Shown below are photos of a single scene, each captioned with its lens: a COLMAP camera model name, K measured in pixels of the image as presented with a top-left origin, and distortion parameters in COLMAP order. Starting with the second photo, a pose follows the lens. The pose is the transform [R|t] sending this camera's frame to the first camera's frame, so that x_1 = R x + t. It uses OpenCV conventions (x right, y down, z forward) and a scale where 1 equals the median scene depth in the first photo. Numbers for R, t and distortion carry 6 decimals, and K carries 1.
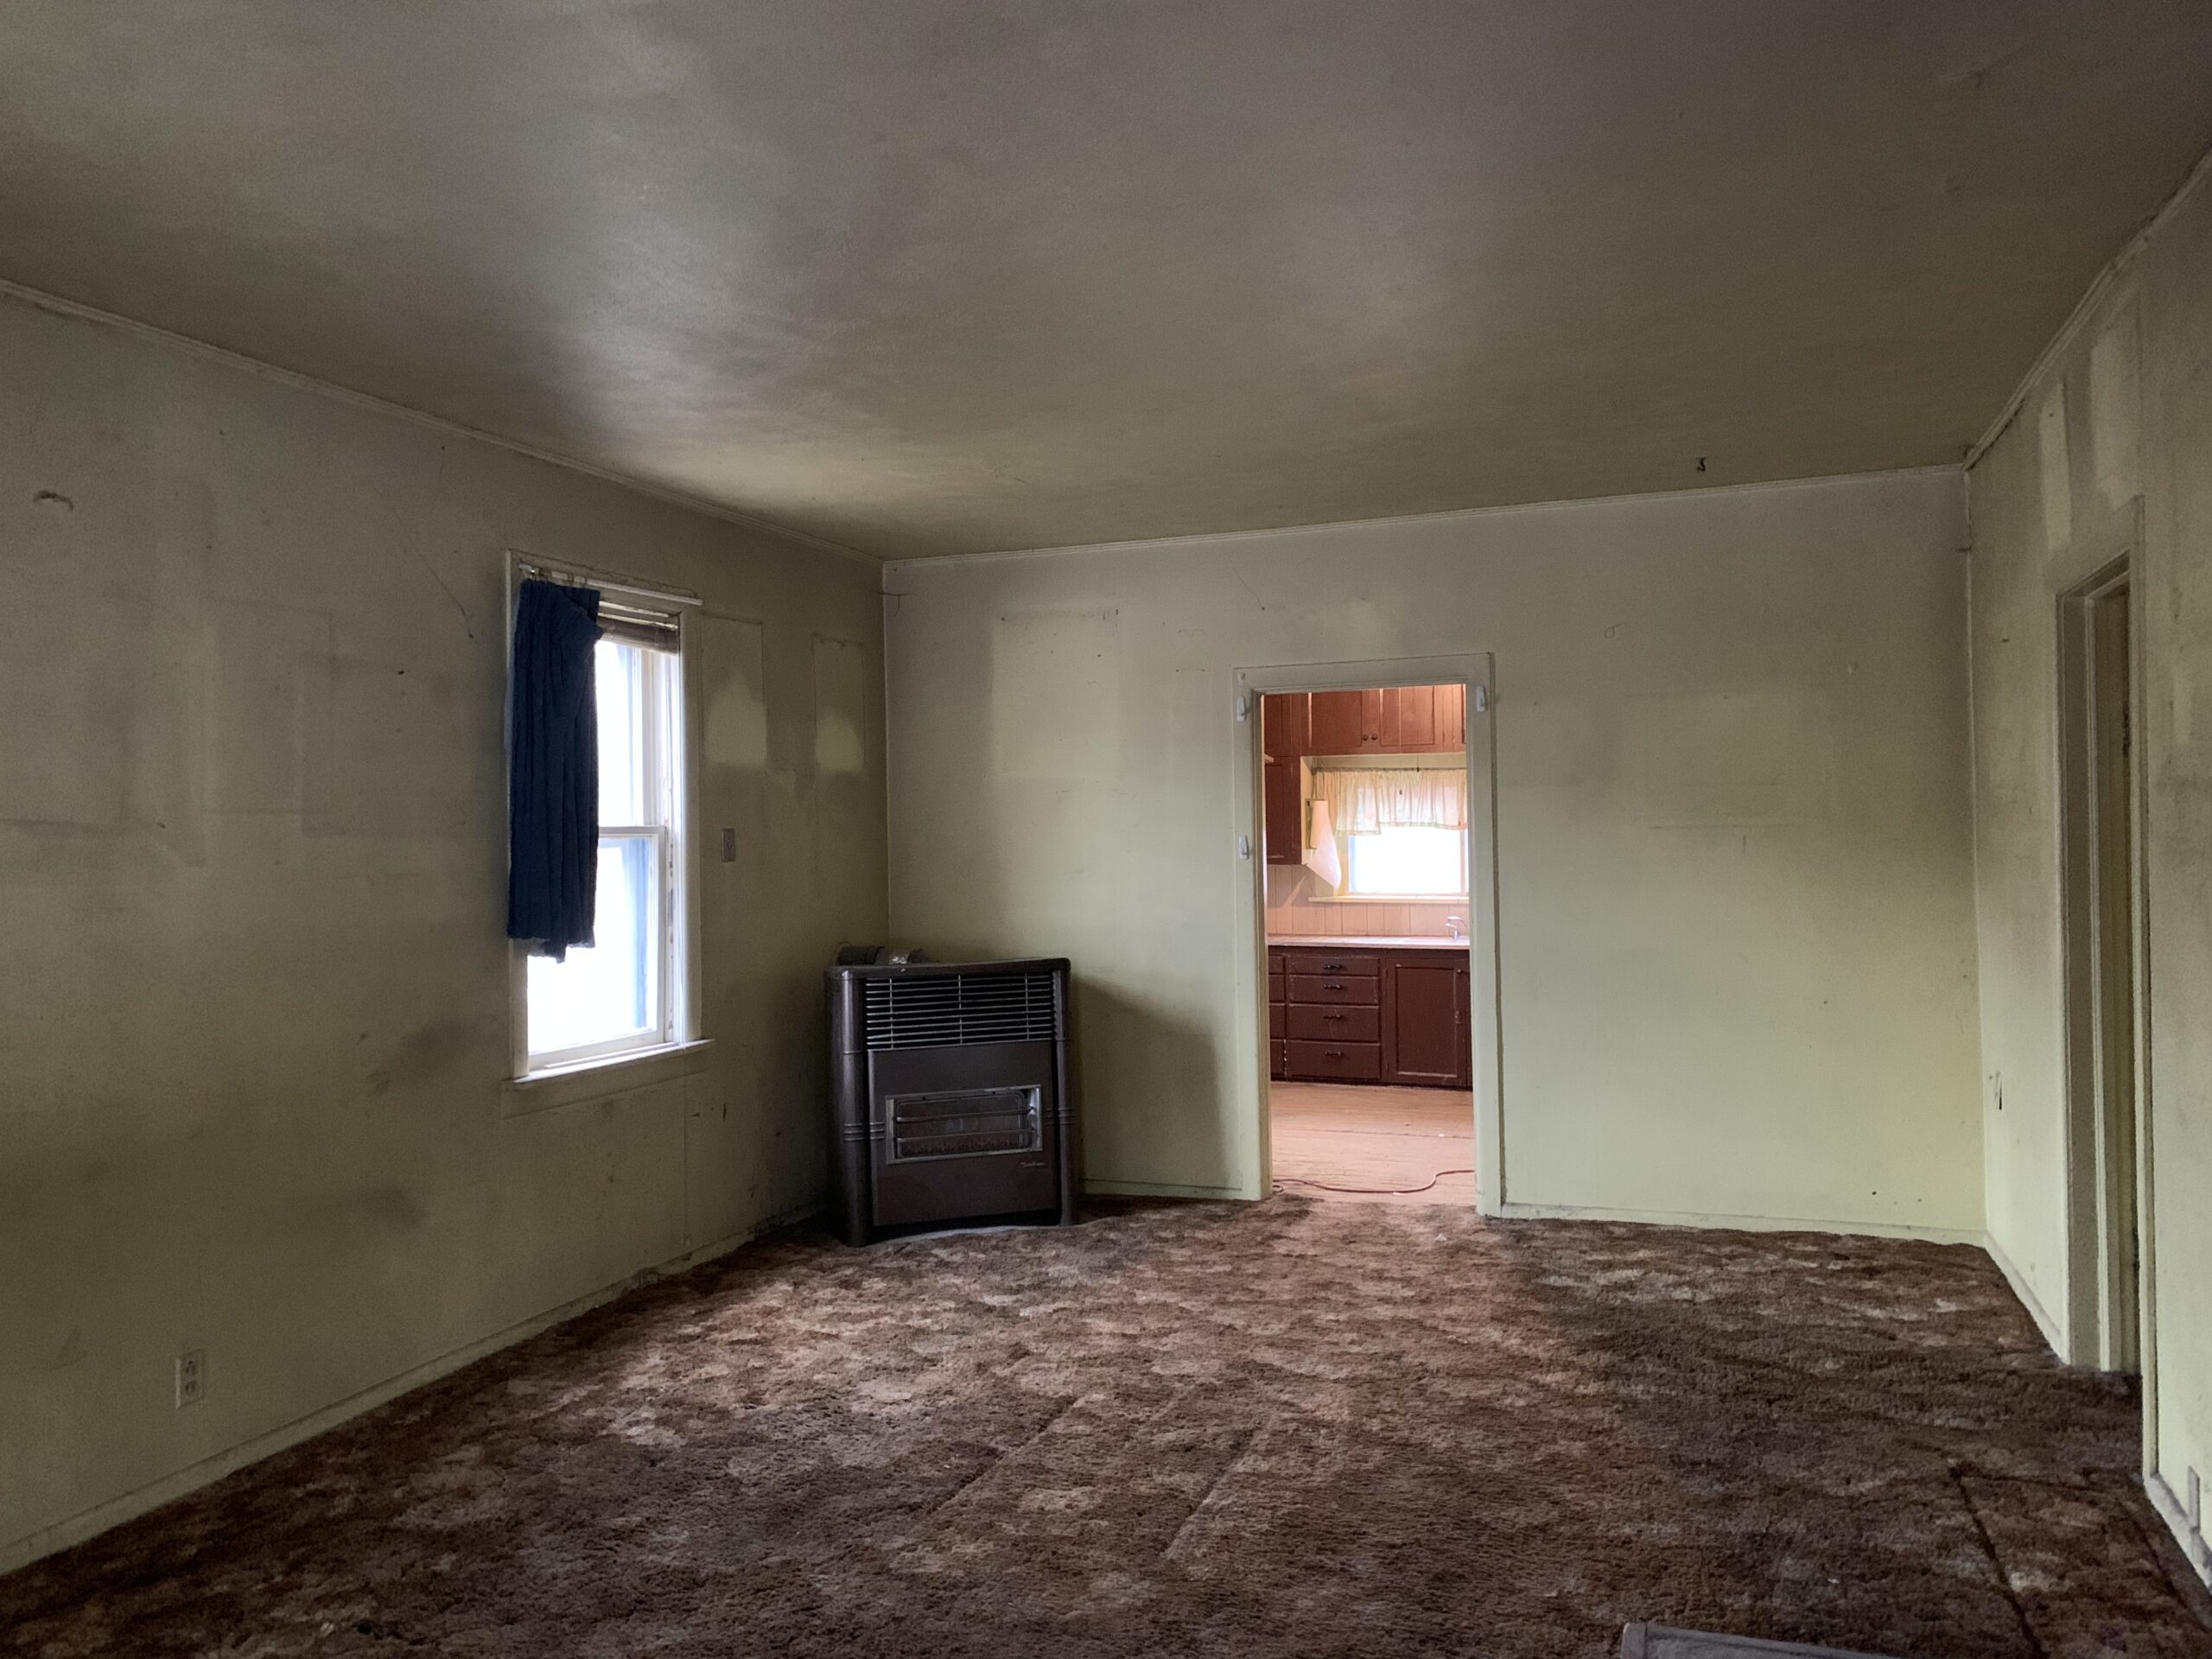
lens RADIAL K [[1719.4, 0, 1101.7], [0, 1719.4, 821.6], [0, 0, 1]] dist [0.042121, 0.003232]
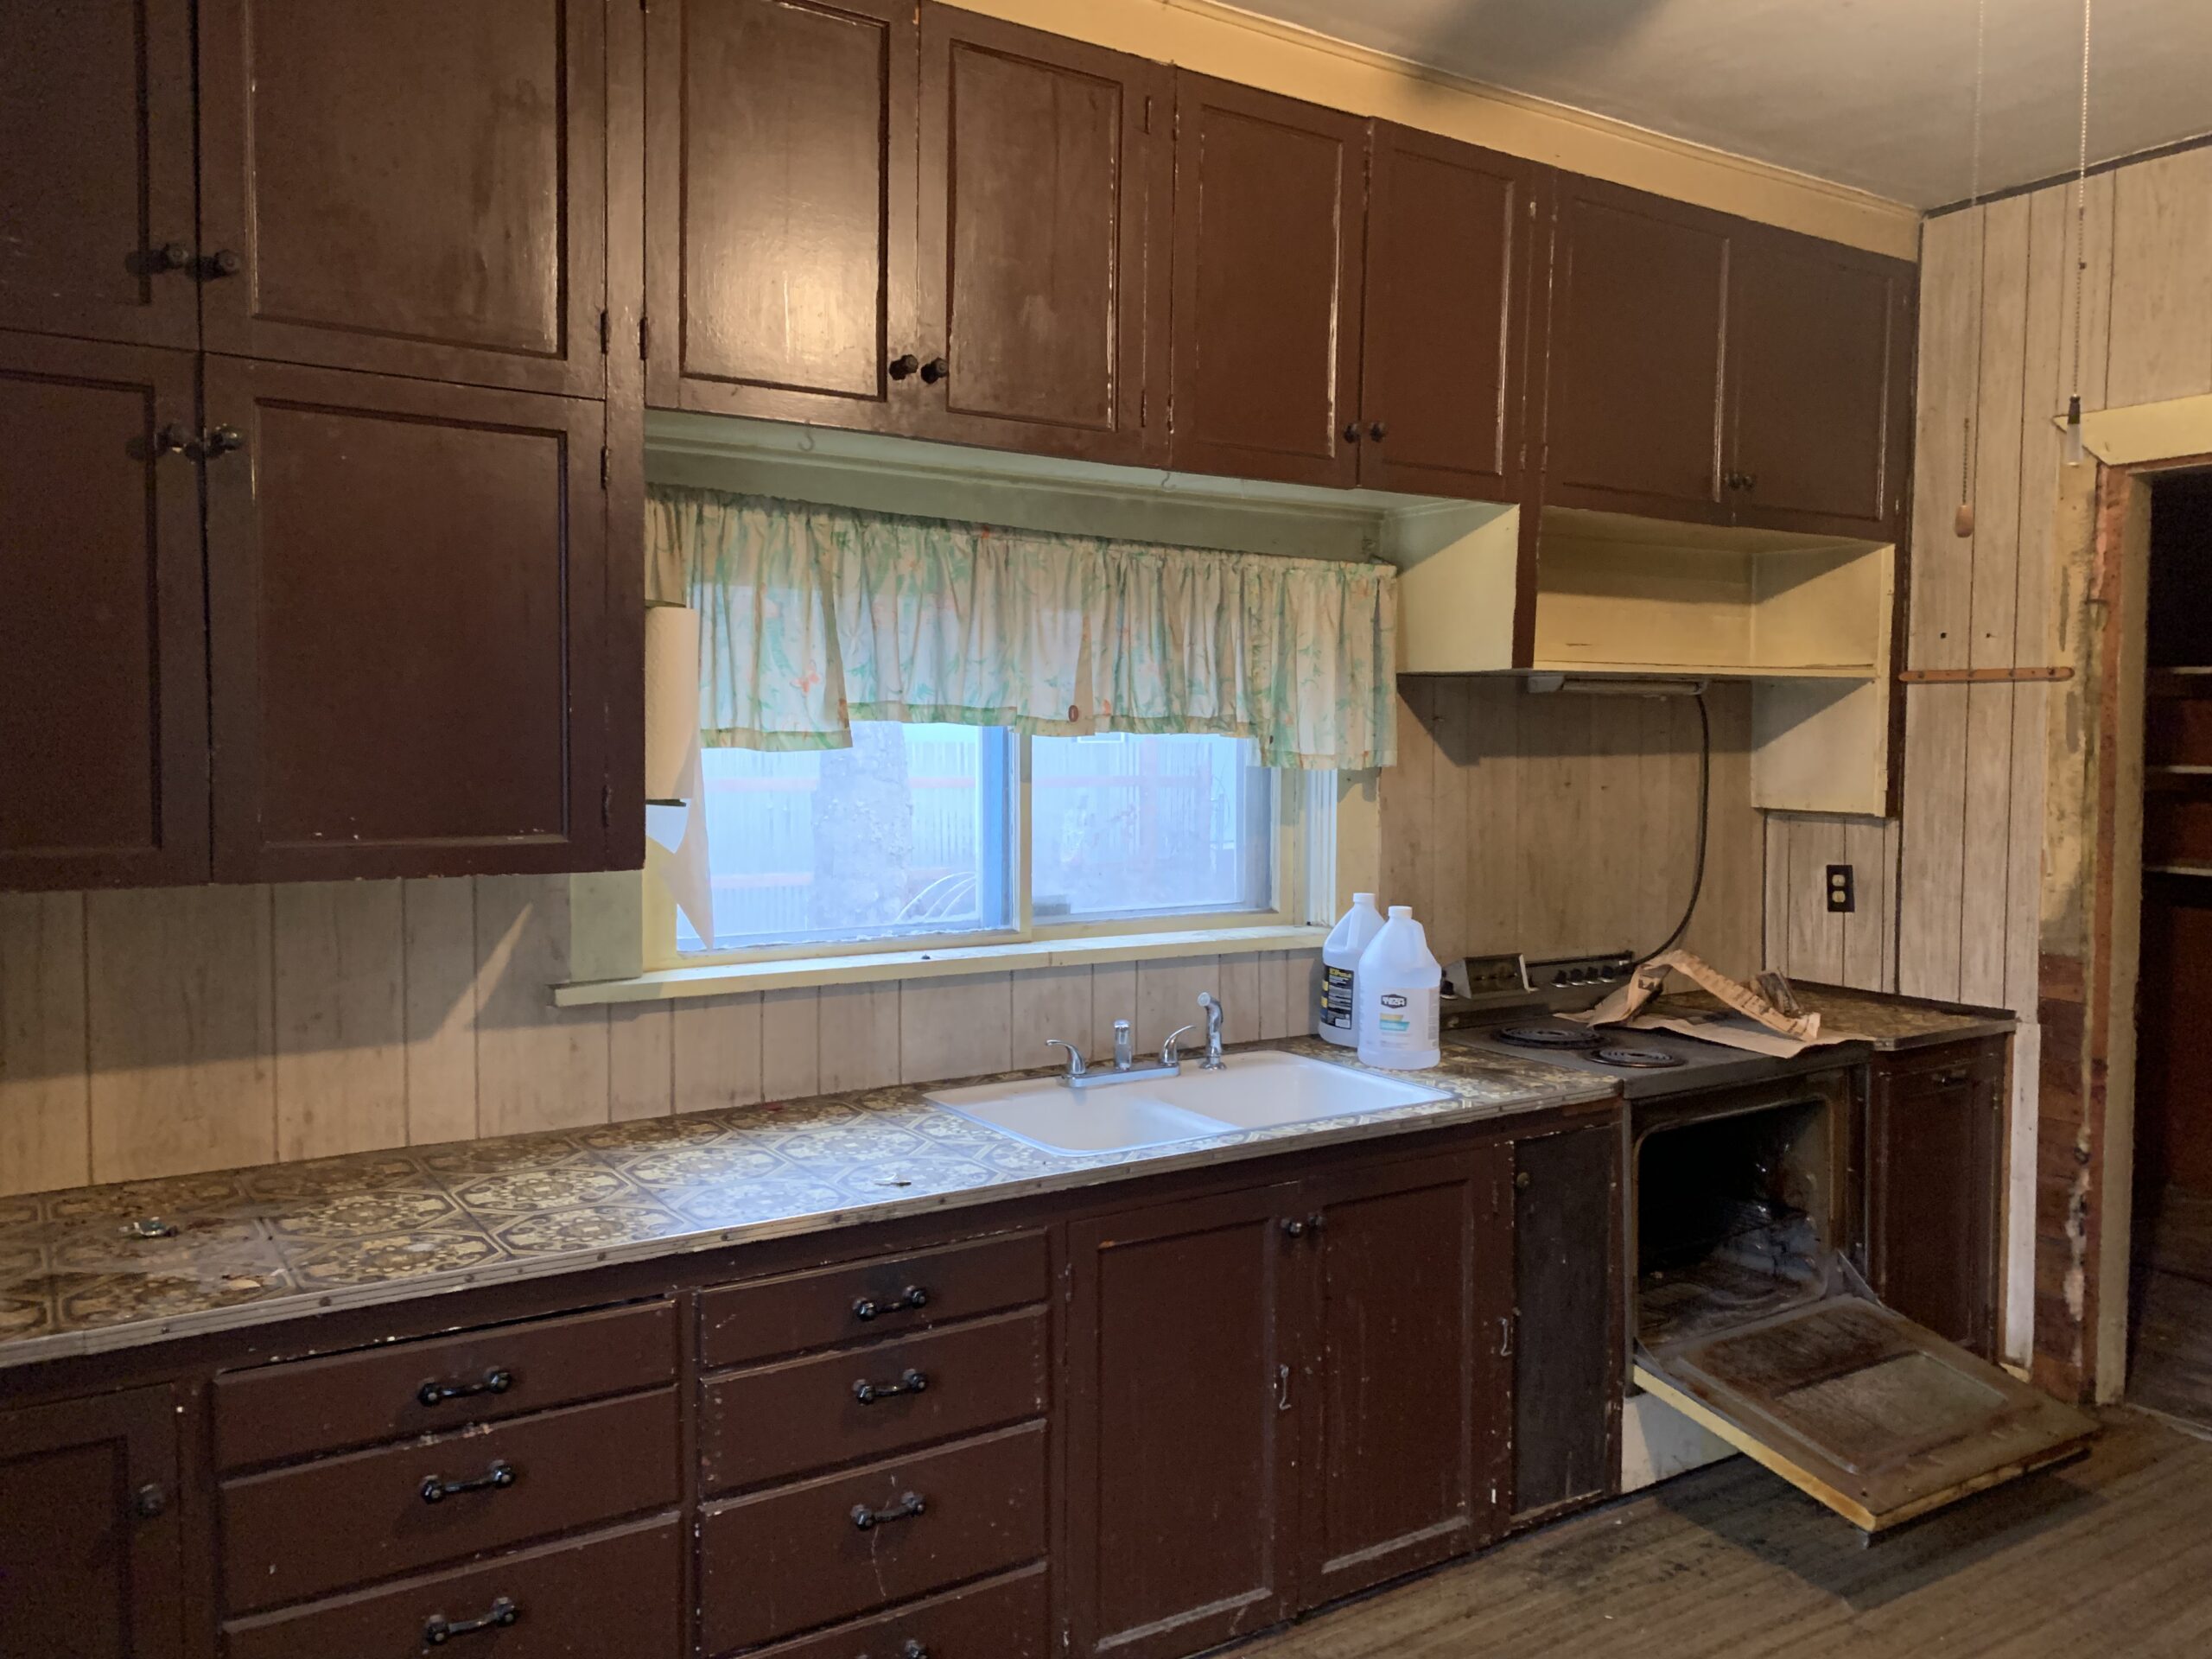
lens RADIAL K [[1687.4, 0, 1097.7], [0, 1687.4, 843.2], [0, 0, 1]] dist [0.081471, -0.051539]
pose [[0.634425, -0.031573, 0.772340, -0.048650], [-0.012455, 0.998618, 0.051055, 0.018660], [-0.772884, -0.042010, 0.633155, 1.730085]]
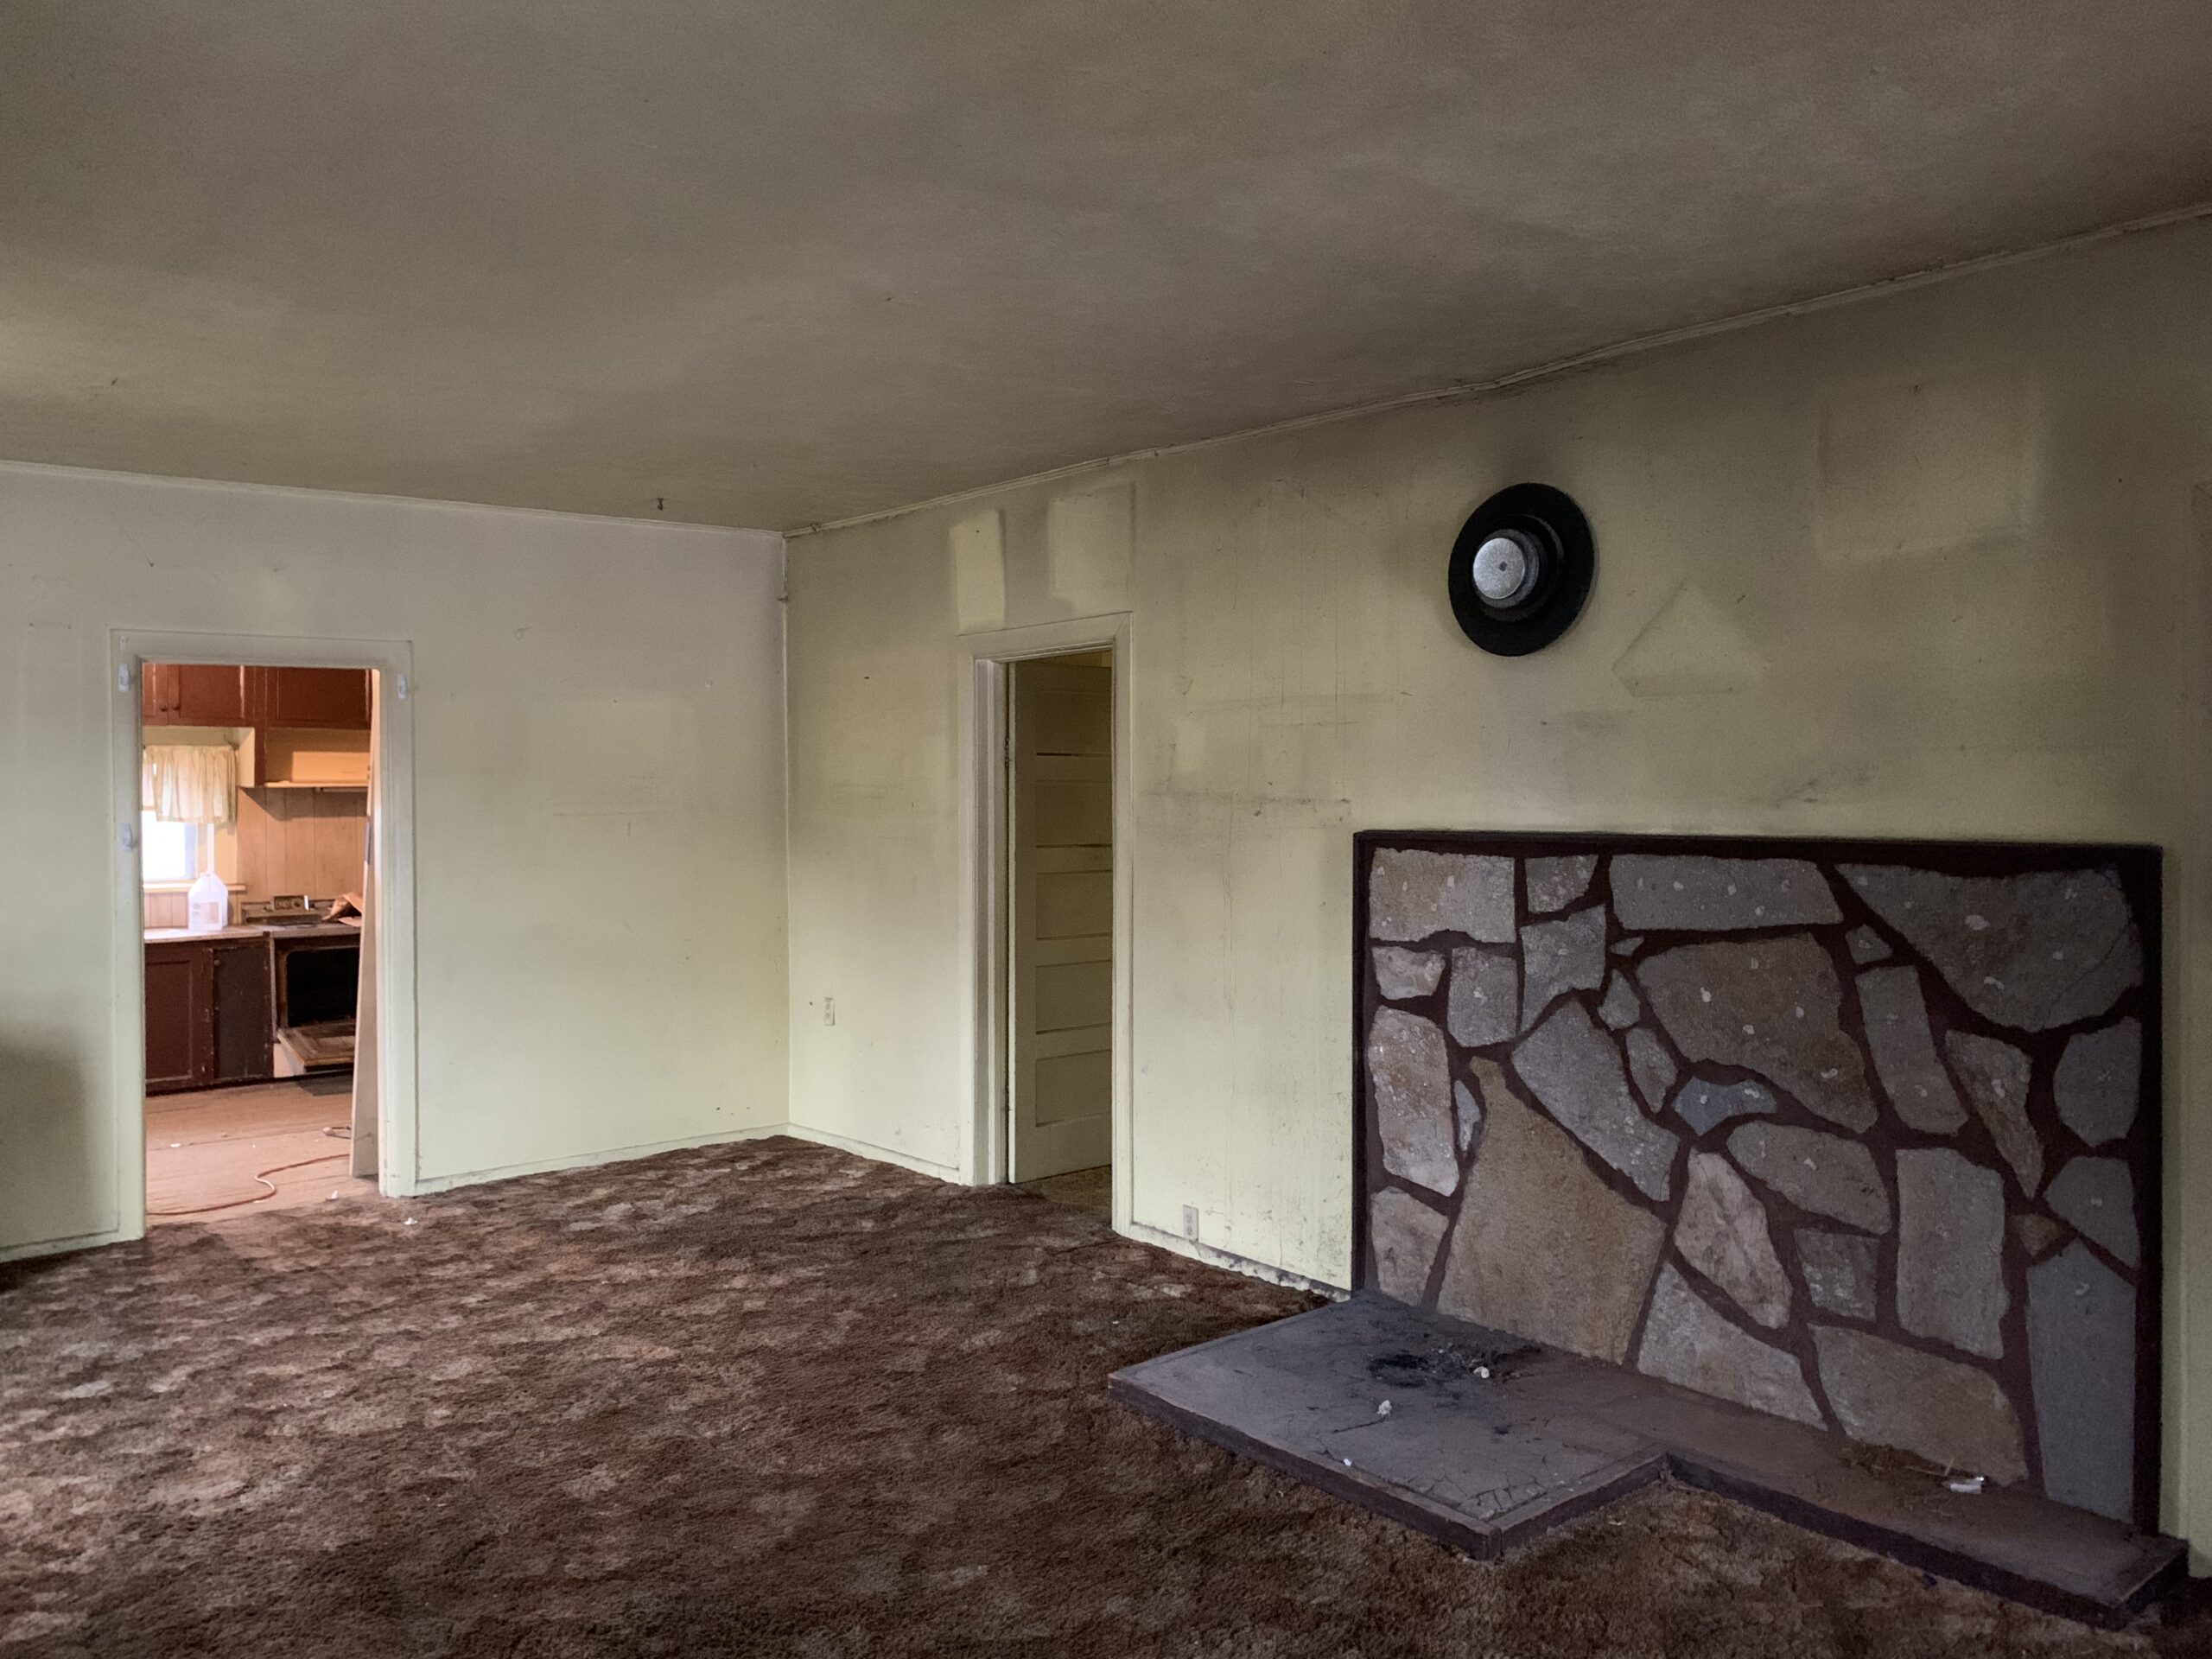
lens RADIAL K [[1687.4, 0, 1097.7], [0, 1687.4, 843.2], [0, 0, 1]] dist [0.081471, -0.051539]
pose [[0.523896, -0.016777, 0.851617, -0.560311], [-0.005228, 0.999724, 0.022910, -0.005606], [-0.851766, -0.016455, 0.523664, 0.179000]]
